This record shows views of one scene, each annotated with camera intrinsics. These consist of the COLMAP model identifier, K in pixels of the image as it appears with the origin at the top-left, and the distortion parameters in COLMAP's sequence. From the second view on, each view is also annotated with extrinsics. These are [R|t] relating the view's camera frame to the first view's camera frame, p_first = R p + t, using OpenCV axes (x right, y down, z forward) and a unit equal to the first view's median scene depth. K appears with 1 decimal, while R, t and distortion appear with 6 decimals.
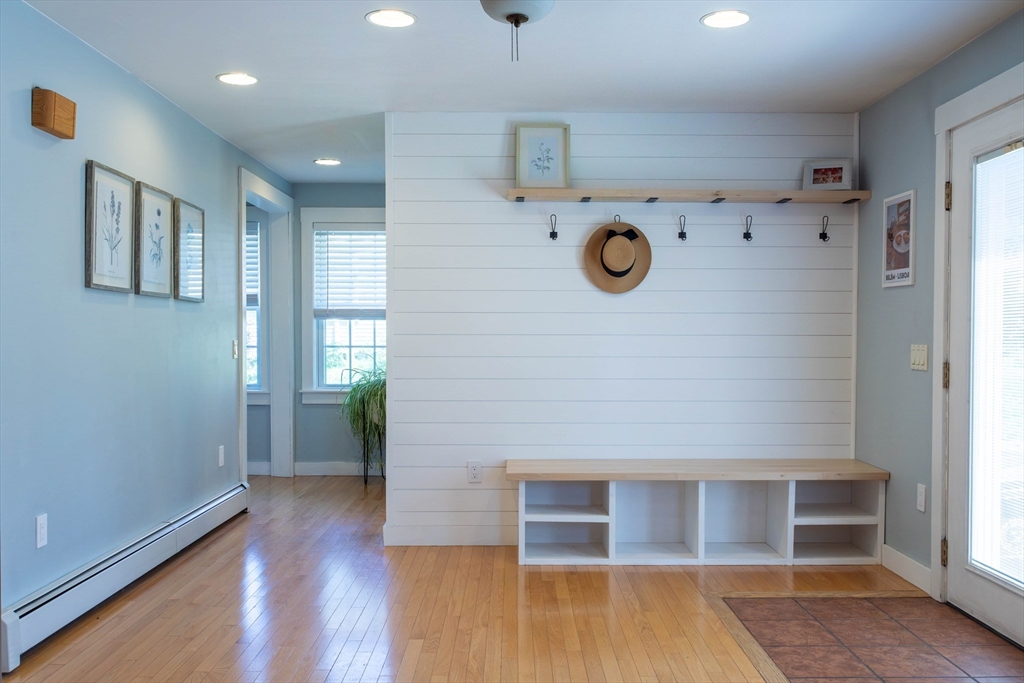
lens RADIAL K [[894.8, 0, 514.5], [0, 894.8, 363.4], [0, 0, 1]] dist [0.003180, 0.000976]
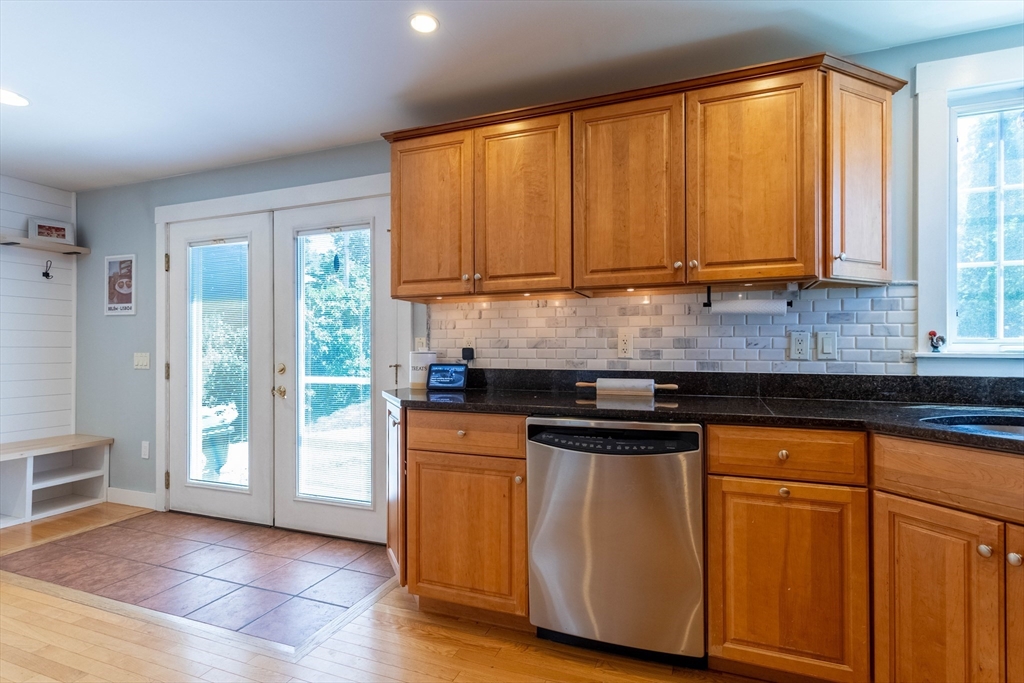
lens RADIAL K [[501.3, 0, 512.8], [0, 501.3, 346.9], [0, 0, 1]] dist [0.000115, 0.000315]
pose [[0.369706, 0.004377, 0.929139, -0.123634], [0.028533, 0.999464, -0.016062, 0.001239], [-0.928711, 0.032450, 0.369383, 0.065328]]
